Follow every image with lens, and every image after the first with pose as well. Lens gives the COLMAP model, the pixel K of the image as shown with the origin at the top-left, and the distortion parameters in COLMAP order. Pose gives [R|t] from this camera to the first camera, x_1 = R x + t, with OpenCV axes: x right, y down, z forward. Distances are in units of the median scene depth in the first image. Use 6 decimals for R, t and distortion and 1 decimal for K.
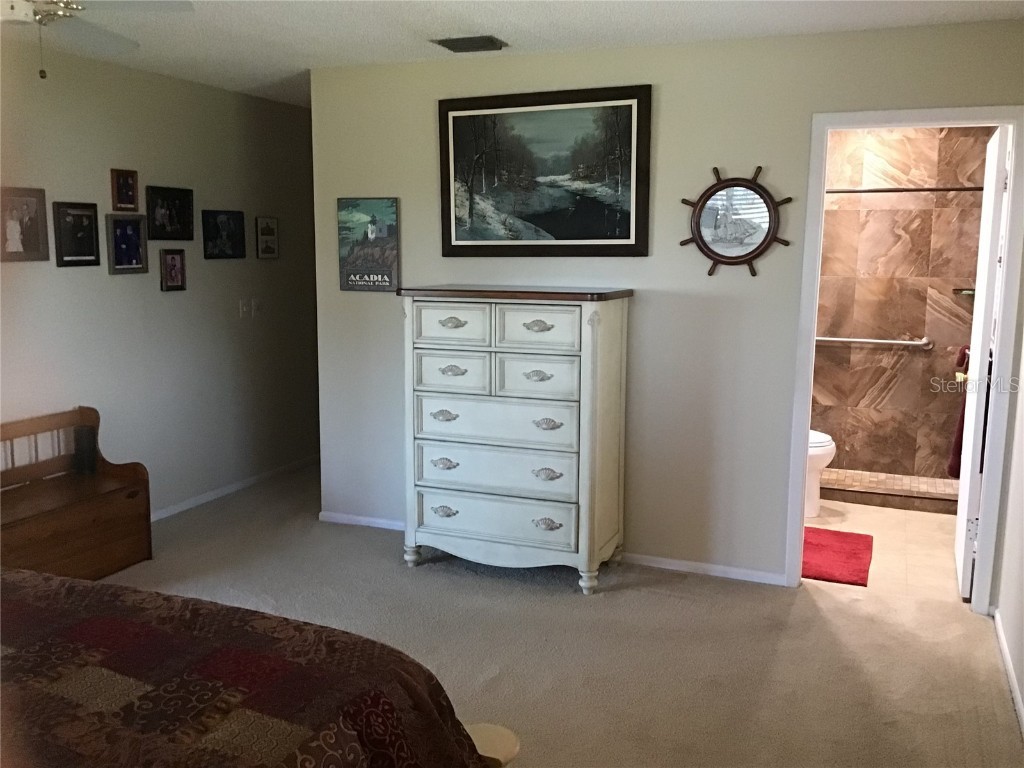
lens RADIAL K [[923.3, 0, 512.0], [0, 923.3, 384.0], [0, 0, 1]] dist [0.101808, -0.235387]
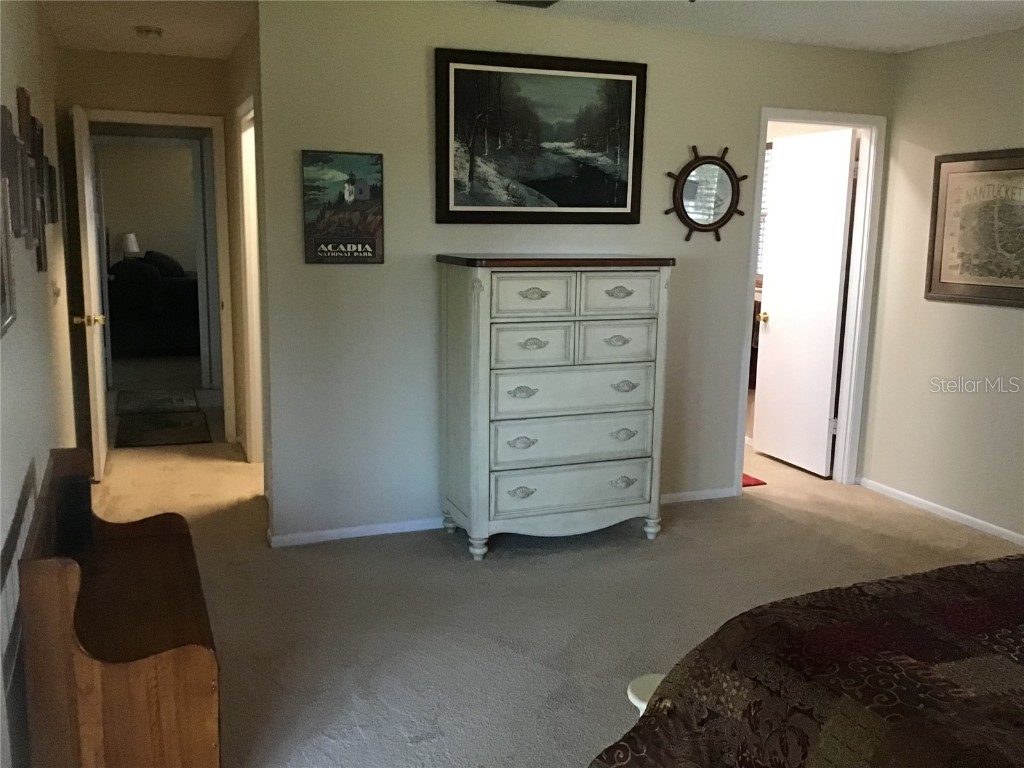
lens RADIAL K [[923.3, 0, 512.0], [0, 923.3, 384.0], [0, 0, 1]] dist [0.101808, -0.235387]
pose [[0.715710, -0.116477, 0.688616, -0.745517], [0.089311, 0.993164, 0.075165, -0.047292], [-0.692663, 0.007705, 0.721220, 0.327607]]
